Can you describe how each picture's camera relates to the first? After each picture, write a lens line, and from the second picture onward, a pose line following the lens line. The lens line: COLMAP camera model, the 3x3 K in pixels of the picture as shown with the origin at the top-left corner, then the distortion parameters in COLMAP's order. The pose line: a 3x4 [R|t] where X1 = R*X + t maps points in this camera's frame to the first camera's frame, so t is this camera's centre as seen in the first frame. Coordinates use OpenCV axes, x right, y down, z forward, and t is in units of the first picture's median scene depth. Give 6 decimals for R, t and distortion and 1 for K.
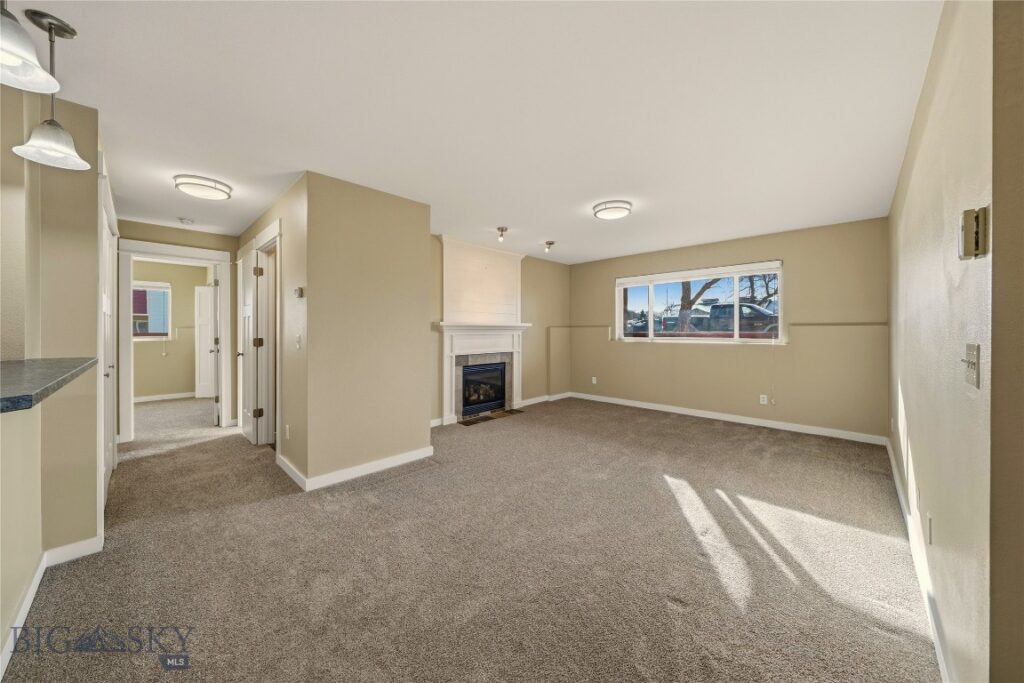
lens RADIAL K [[361.1, 0, 515.2], [0, 361.1, 329.0], [0, 0, 1]] dist [-0.000450, -0.000013]
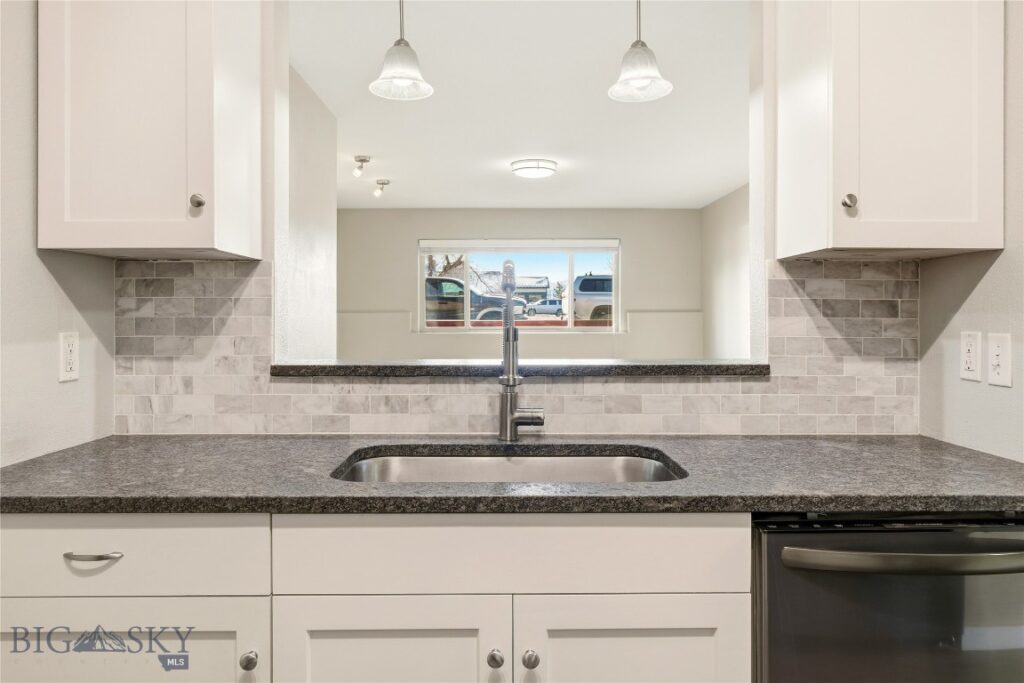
lens RADIAL K [[703.2, 0, 512.9], [0, 703.2, 317.0], [0, 0, 1]] dist [-0.003359, -0.000550]
pose [[0.720119, -0.003328, 0.693843, -0.702618], [0.003190, 0.999994, 0.001486, 0.001712], [-0.693843, 0.001143, 0.720125, -0.075289]]
